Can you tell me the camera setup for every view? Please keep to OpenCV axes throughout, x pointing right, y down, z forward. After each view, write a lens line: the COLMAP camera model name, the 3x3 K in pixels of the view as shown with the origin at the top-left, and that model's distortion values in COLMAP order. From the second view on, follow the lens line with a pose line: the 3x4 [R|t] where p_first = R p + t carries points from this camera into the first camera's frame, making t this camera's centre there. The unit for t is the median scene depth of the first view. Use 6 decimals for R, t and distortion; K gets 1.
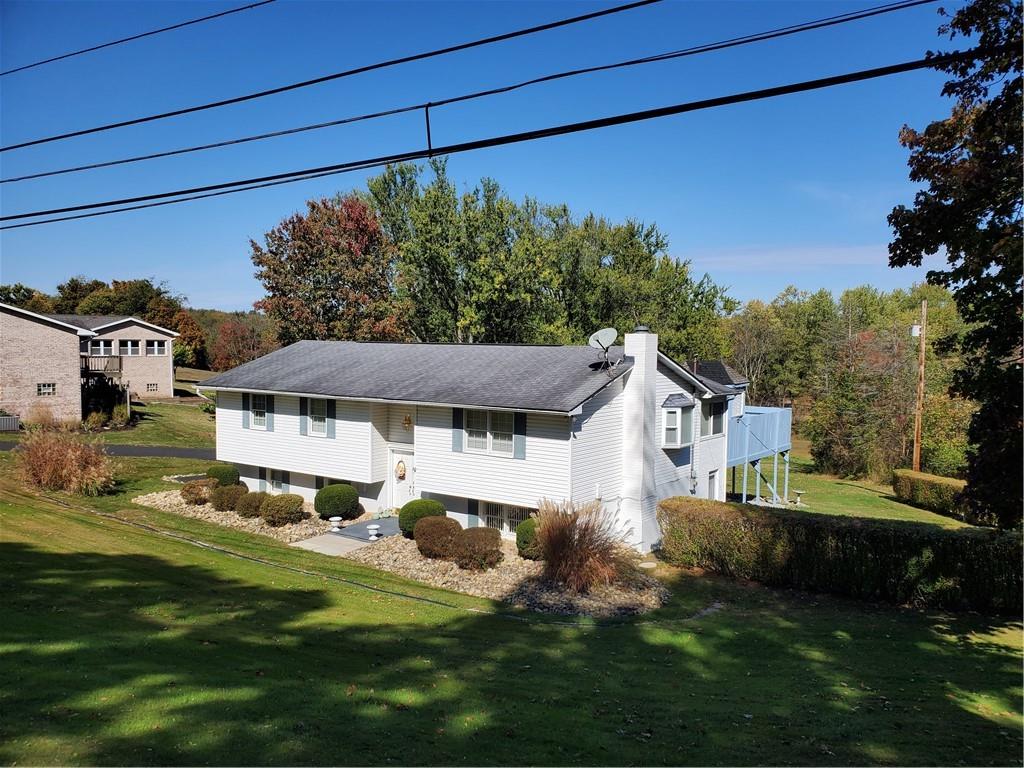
lens RADIAL K [[776.3, 0, 512.0], [0, 776.3, 384.0], [0, 0, 1]] dist [0.006102, 0.001558]
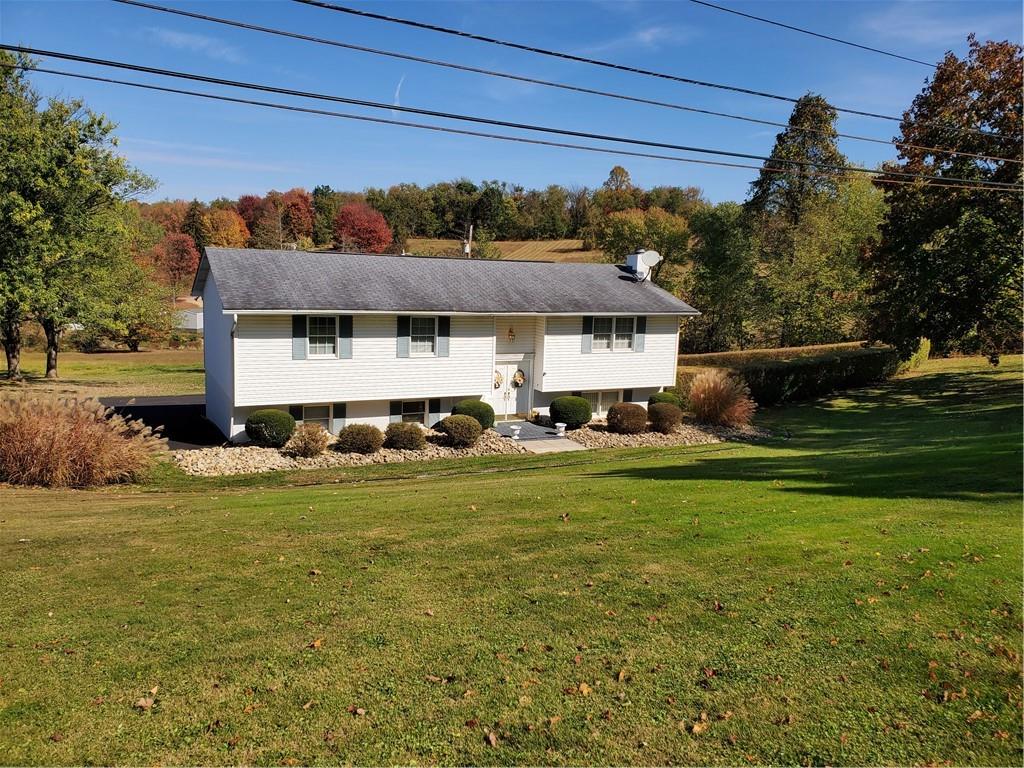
lens RADIAL K [[776.3, 0, 512.0], [0, 776.3, 384.0], [0, 0, 1]] dist [0.006102, 0.001558]
pose [[0.452519, -0.149942, 0.879058, -0.980750], [-0.005163, 0.985306, 0.170722, -0.057750], [-0.891740, -0.081794, 0.445096, 0.465324]]
